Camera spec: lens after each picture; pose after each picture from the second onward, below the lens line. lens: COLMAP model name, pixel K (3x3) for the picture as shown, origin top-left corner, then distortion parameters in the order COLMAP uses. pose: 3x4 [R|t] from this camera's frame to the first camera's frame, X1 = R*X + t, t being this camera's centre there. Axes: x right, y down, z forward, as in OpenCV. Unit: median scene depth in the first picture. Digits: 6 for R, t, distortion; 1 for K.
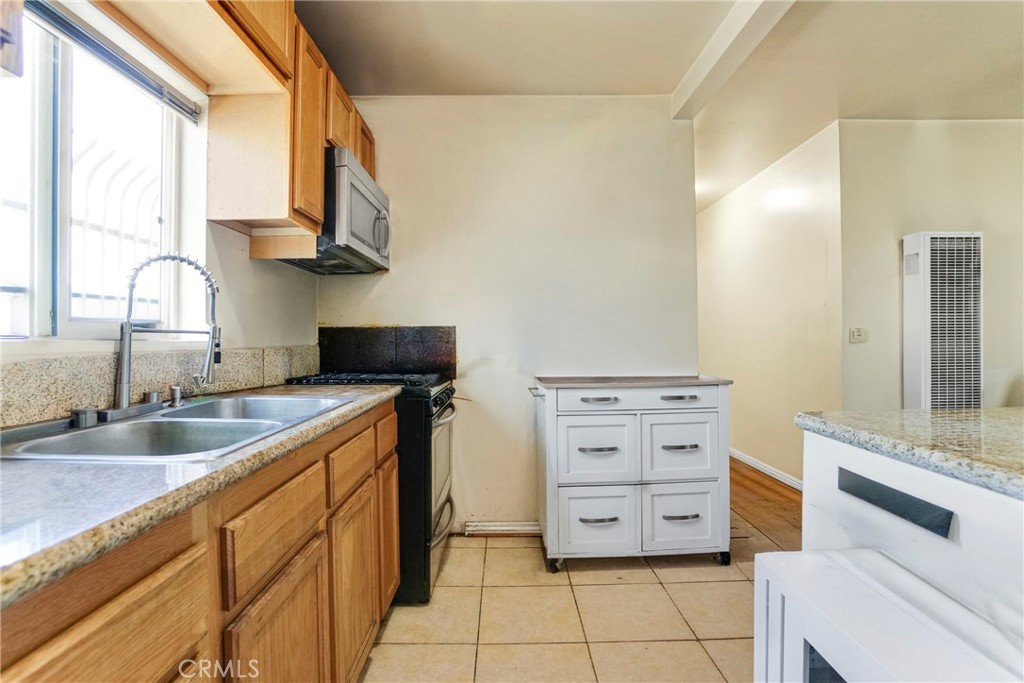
lens RADIAL K [[467.6, 0, 508.1], [0, 467.6, 333.3], [0, 0, 1]] dist [-0.047036, 0.021337]
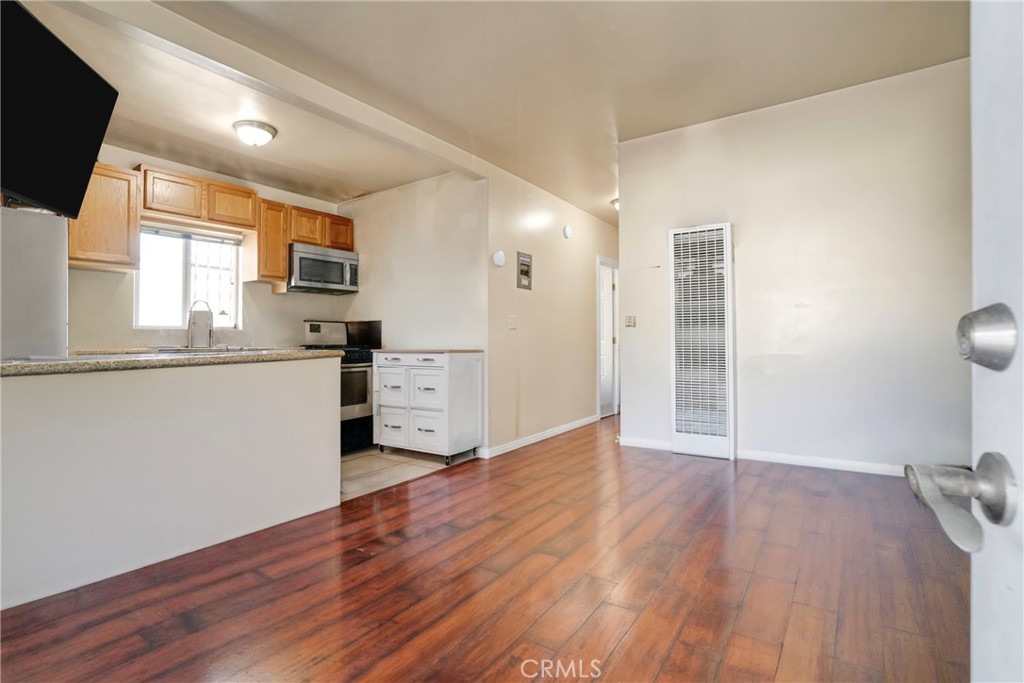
lens RADIAL K [[467.6, 0, 508.1], [0, 467.6, 333.3], [0, 0, 1]] dist [-0.047036, 0.021337]
pose [[0.816400, -0.002242, -0.577482, 1.610440], [0.005459, 0.999978, 0.003834, 0.036352], [0.577460, -0.006283, 0.816395, -0.227653]]
